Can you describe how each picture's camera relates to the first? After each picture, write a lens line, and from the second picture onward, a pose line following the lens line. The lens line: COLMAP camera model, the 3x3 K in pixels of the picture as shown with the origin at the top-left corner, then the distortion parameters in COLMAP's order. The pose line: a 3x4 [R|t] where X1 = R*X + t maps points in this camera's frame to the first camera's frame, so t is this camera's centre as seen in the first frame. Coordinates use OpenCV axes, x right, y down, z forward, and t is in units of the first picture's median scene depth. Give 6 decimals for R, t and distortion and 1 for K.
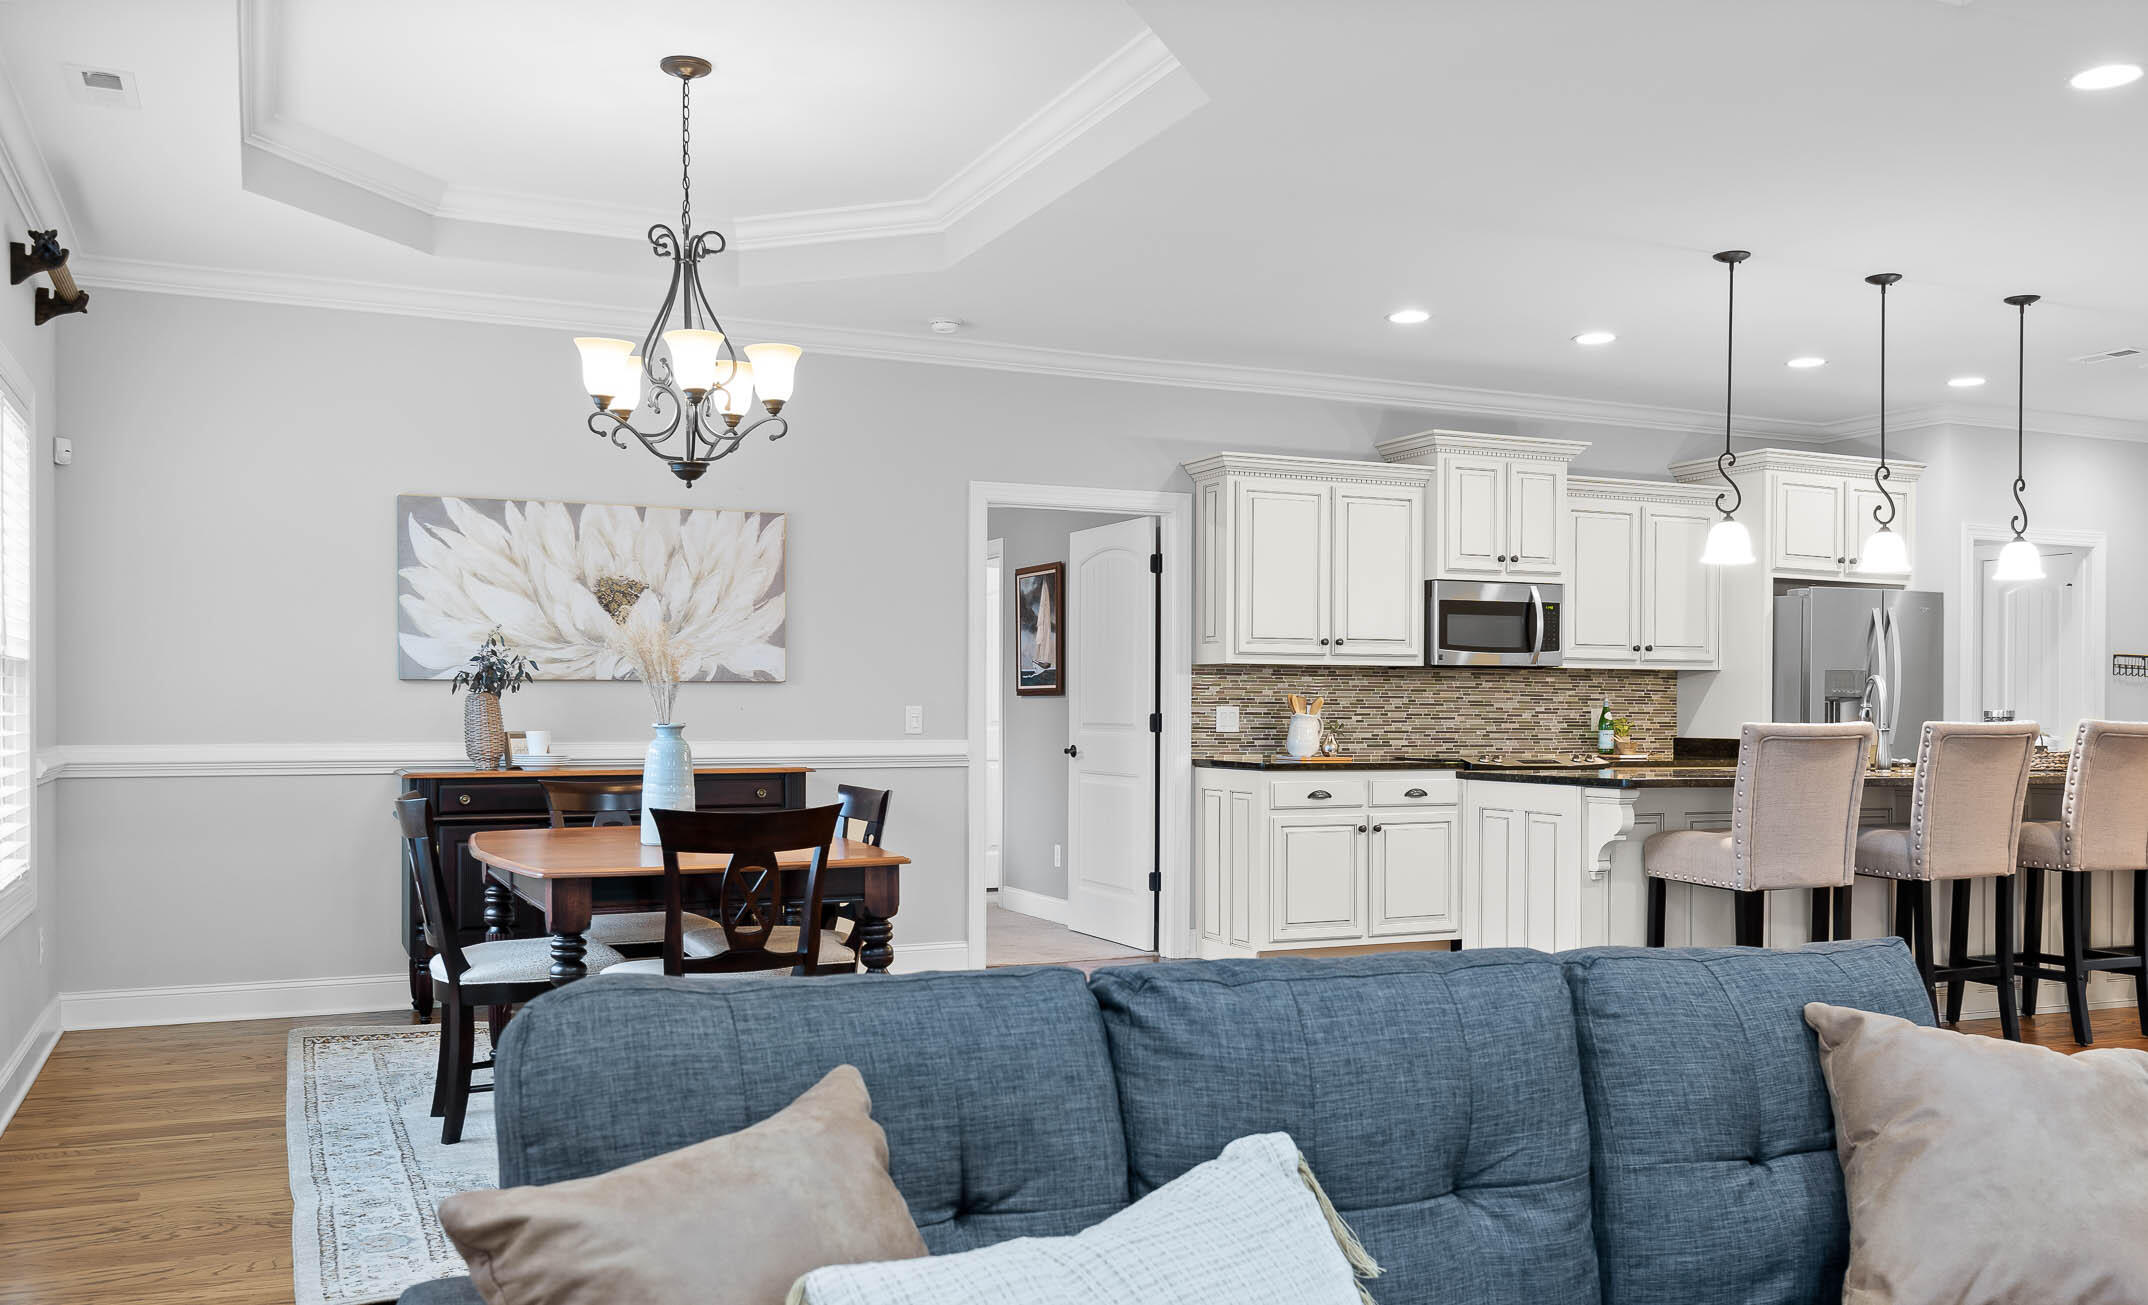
lens RADIAL K [[1797.0, 0, 1154.9], [0, 1797.0, 719.1], [0, 0, 1]] dist [-0.003673, -0.005930]
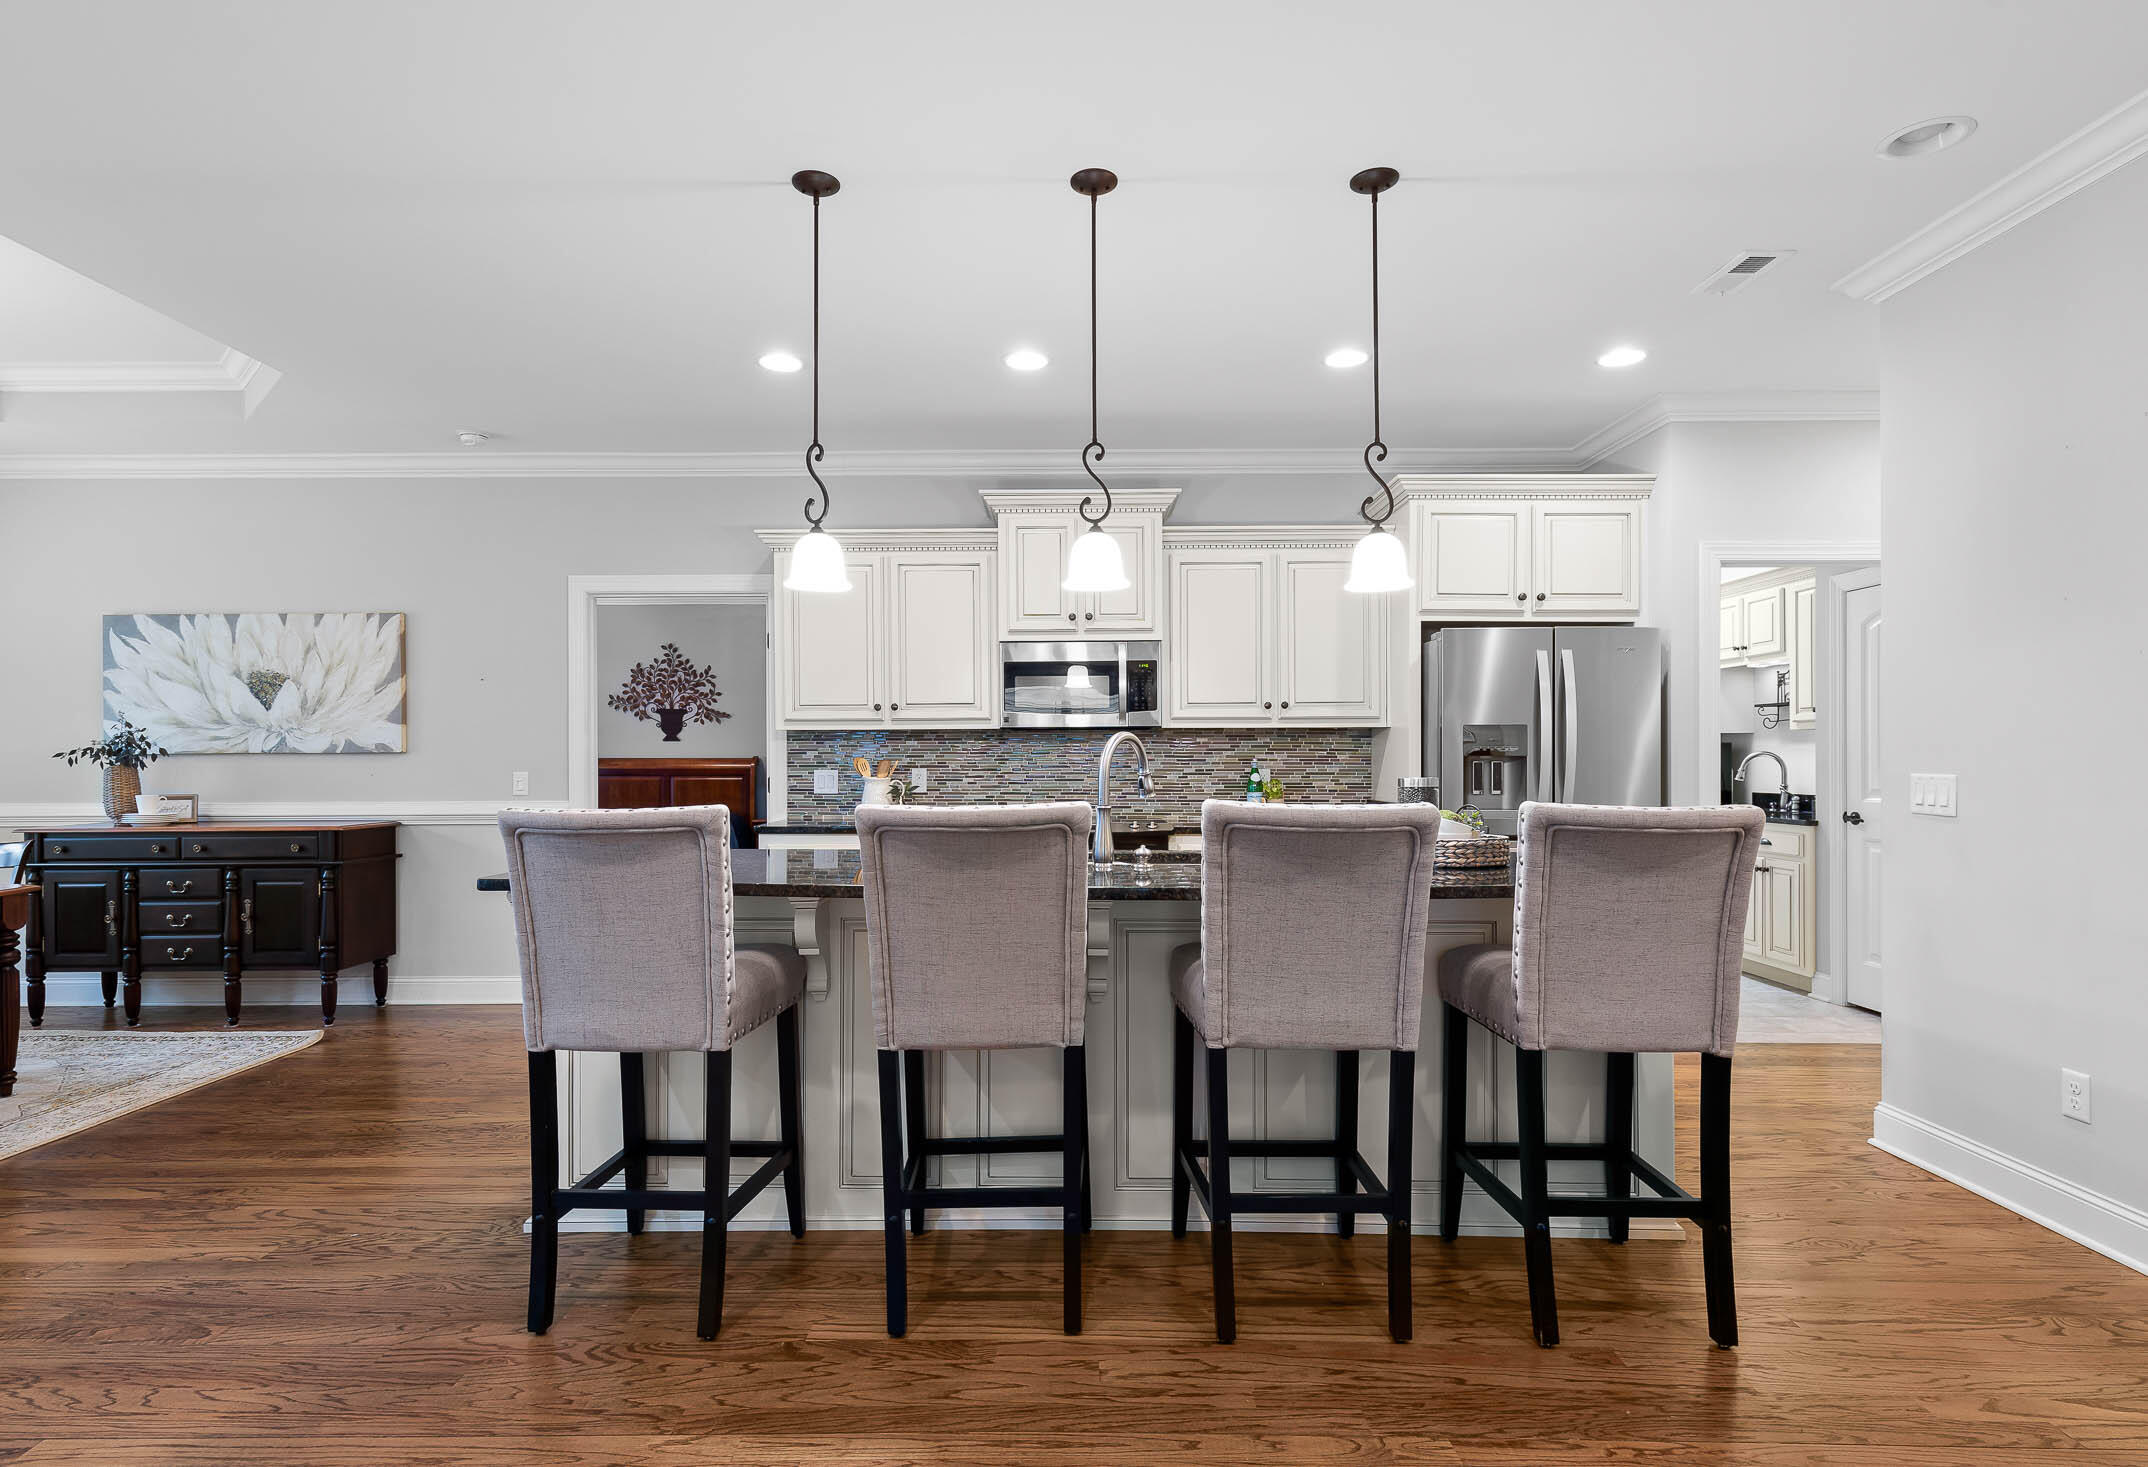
lens RADIAL K [[1109.4, 0, 1088.0], [0, 1109.4, 759.8], [0, 0, 1]] dist [0.006640, -0.002545]
pose [[0.896796, -0.006251, -0.442399, 0.549579], [0.004157, 0.999975, -0.005704, -0.010072], [0.442424, 0.003276, 0.896800, 0.549010]]
